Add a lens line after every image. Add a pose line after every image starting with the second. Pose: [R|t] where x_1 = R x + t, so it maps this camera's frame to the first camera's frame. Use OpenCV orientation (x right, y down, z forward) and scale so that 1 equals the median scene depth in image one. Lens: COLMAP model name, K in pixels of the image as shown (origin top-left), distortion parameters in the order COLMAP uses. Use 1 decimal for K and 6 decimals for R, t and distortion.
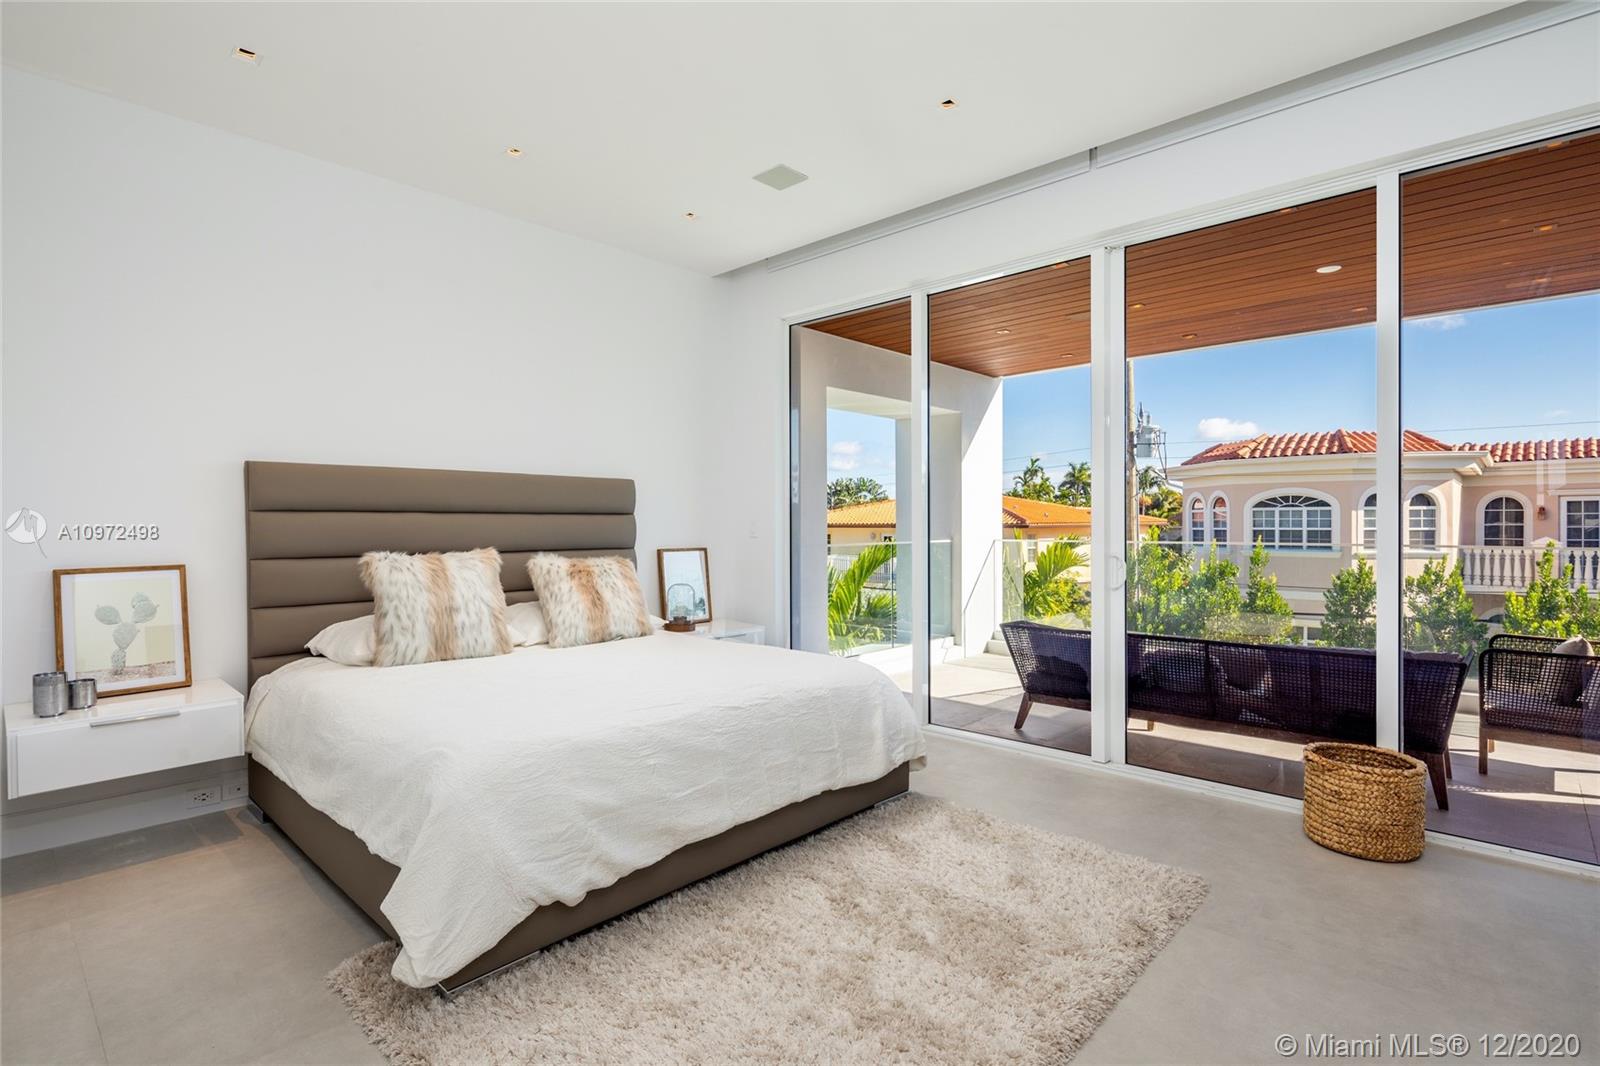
lens RADIAL K [[774.4, 0, 799.8], [0, 774.4, 532.9], [0, 0, 1]] dist [-0.000811, 0.000411]
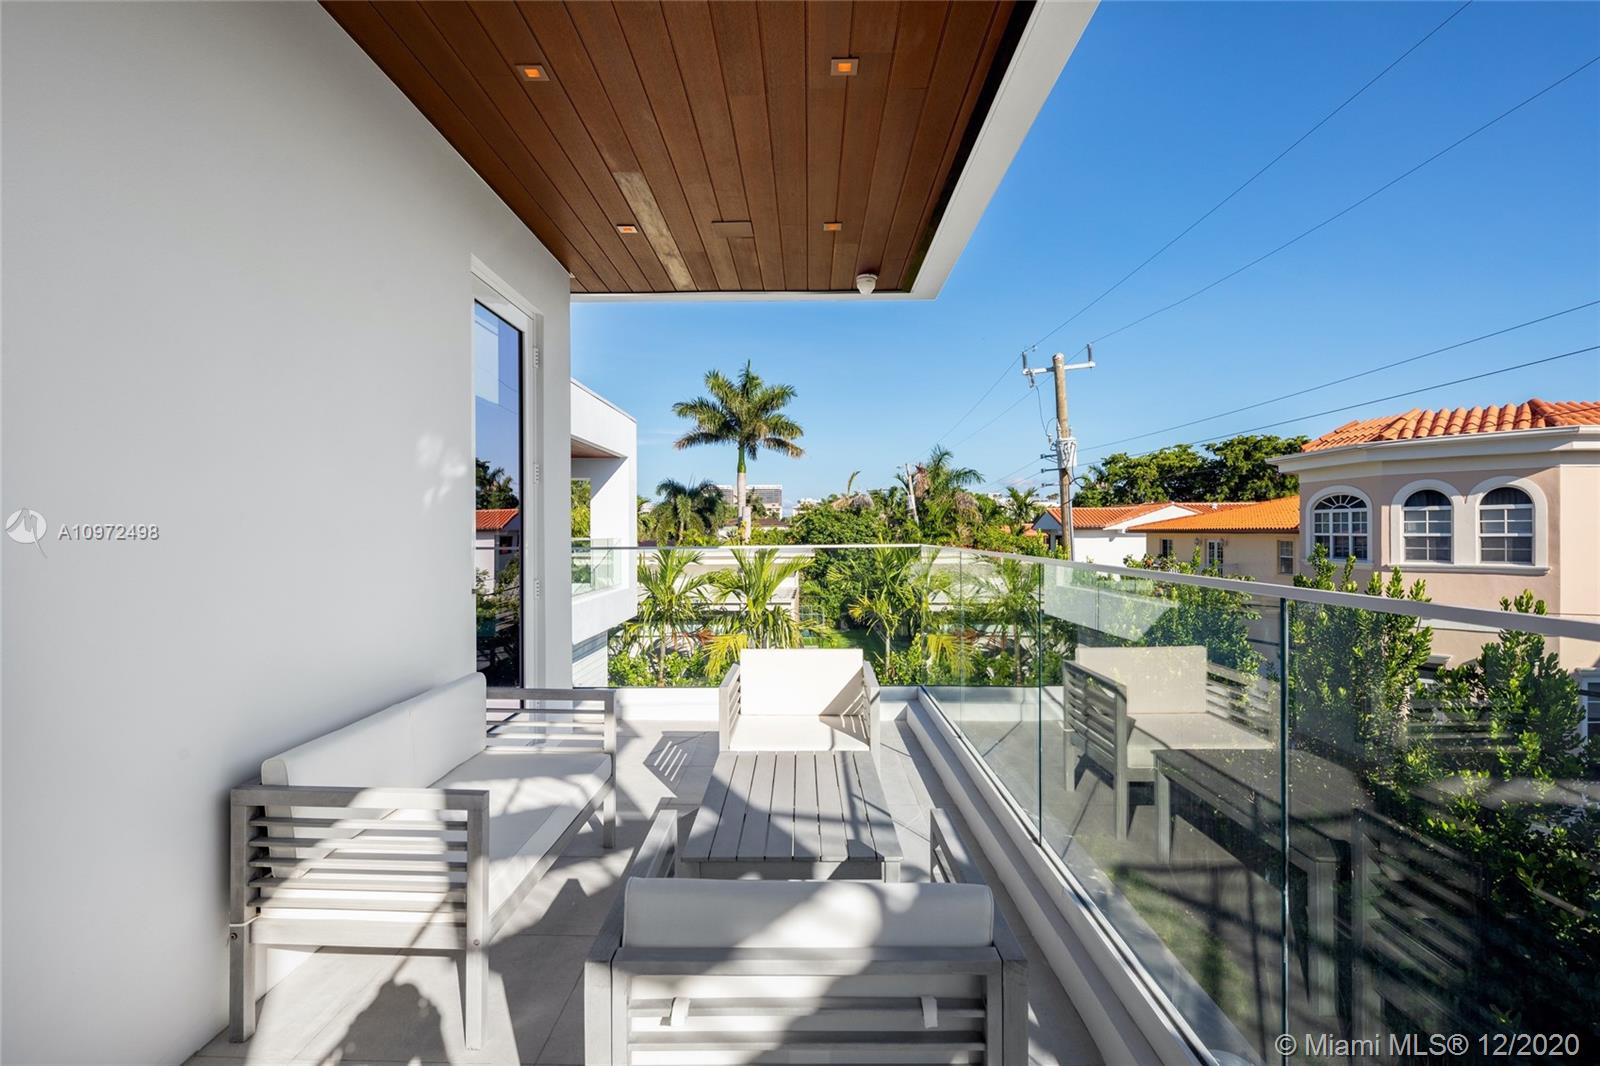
lens RADIAL K [[774.4, 0, 795.3], [0, 774.4, 535.0], [0, 0, 1]] dist [-0.000811, 0.000411]
pose [[0.669029, 0.004148, -0.743225, 0.882566], [-0.006690, 0.999978, -0.000442, -0.000350], [0.743206, 0.005268, 0.669042, -0.002303]]
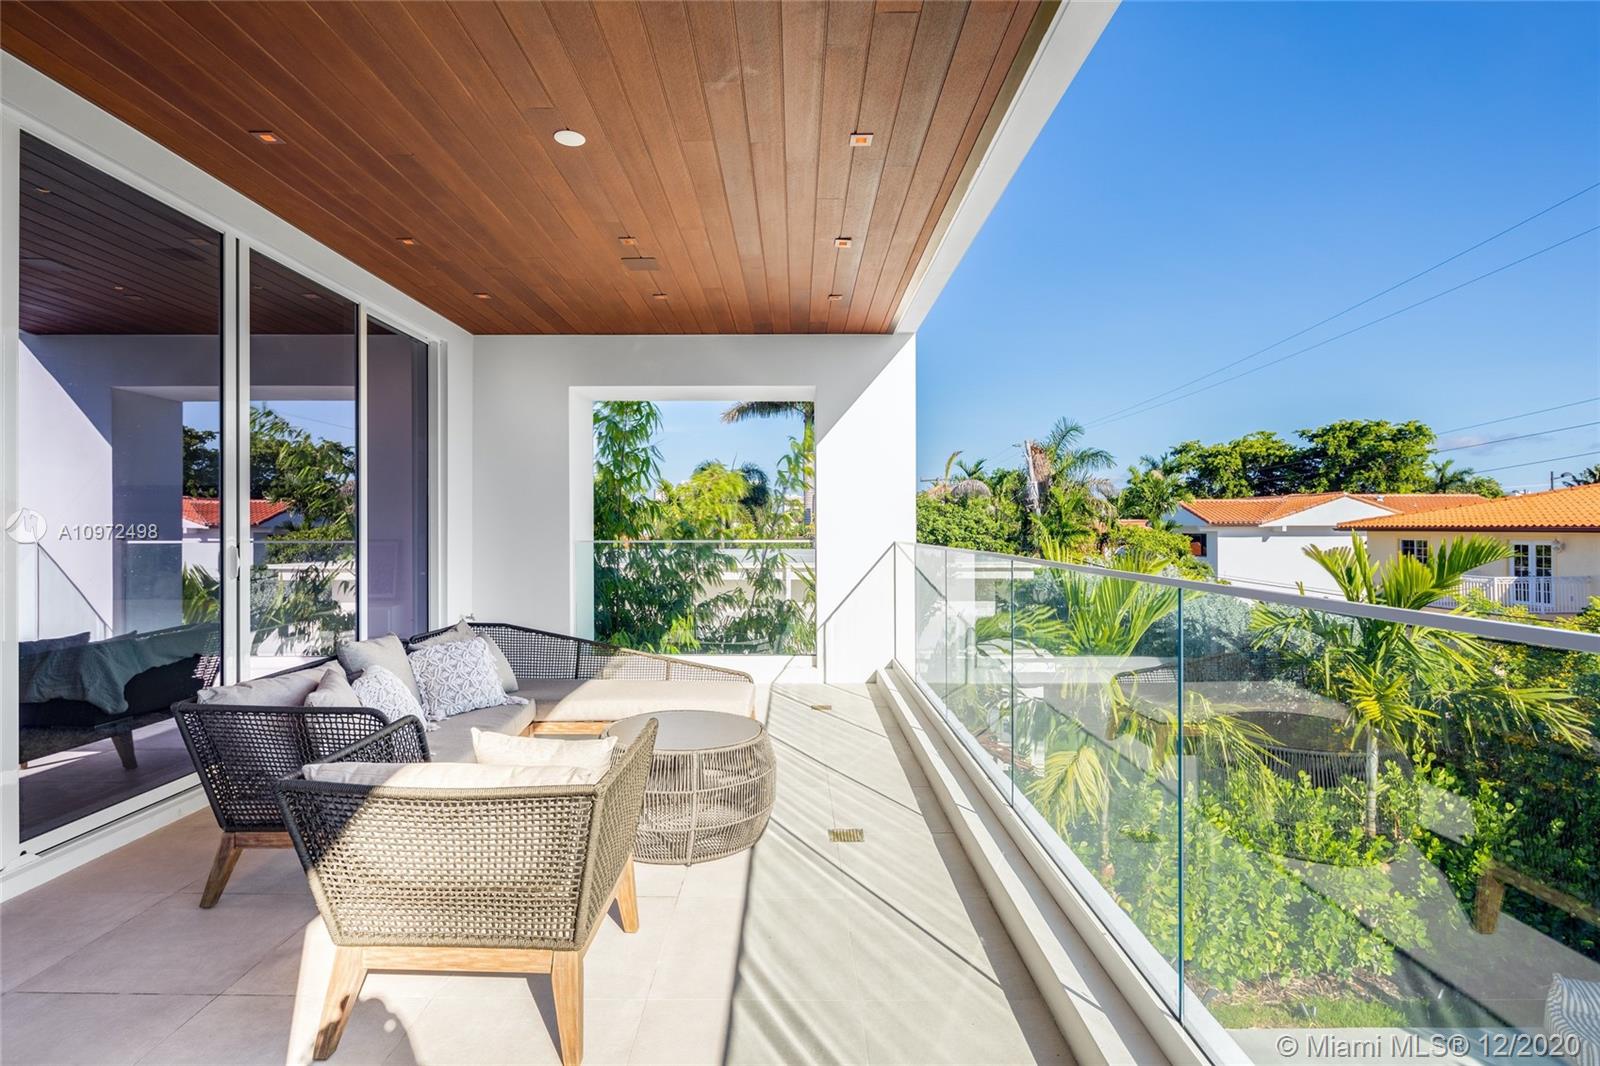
lens RADIAL K [[767.9, 0, 798.2], [0, 767.9, 527.7], [0, 0, 1]] dist [-0.003165, -0.002274]
pose [[0.698466, 0.003230, -0.715636, 0.307190], [-0.010066, 0.999935, -0.005312, -0.000327], [0.715572, 0.010914, 0.698453, 0.162472]]
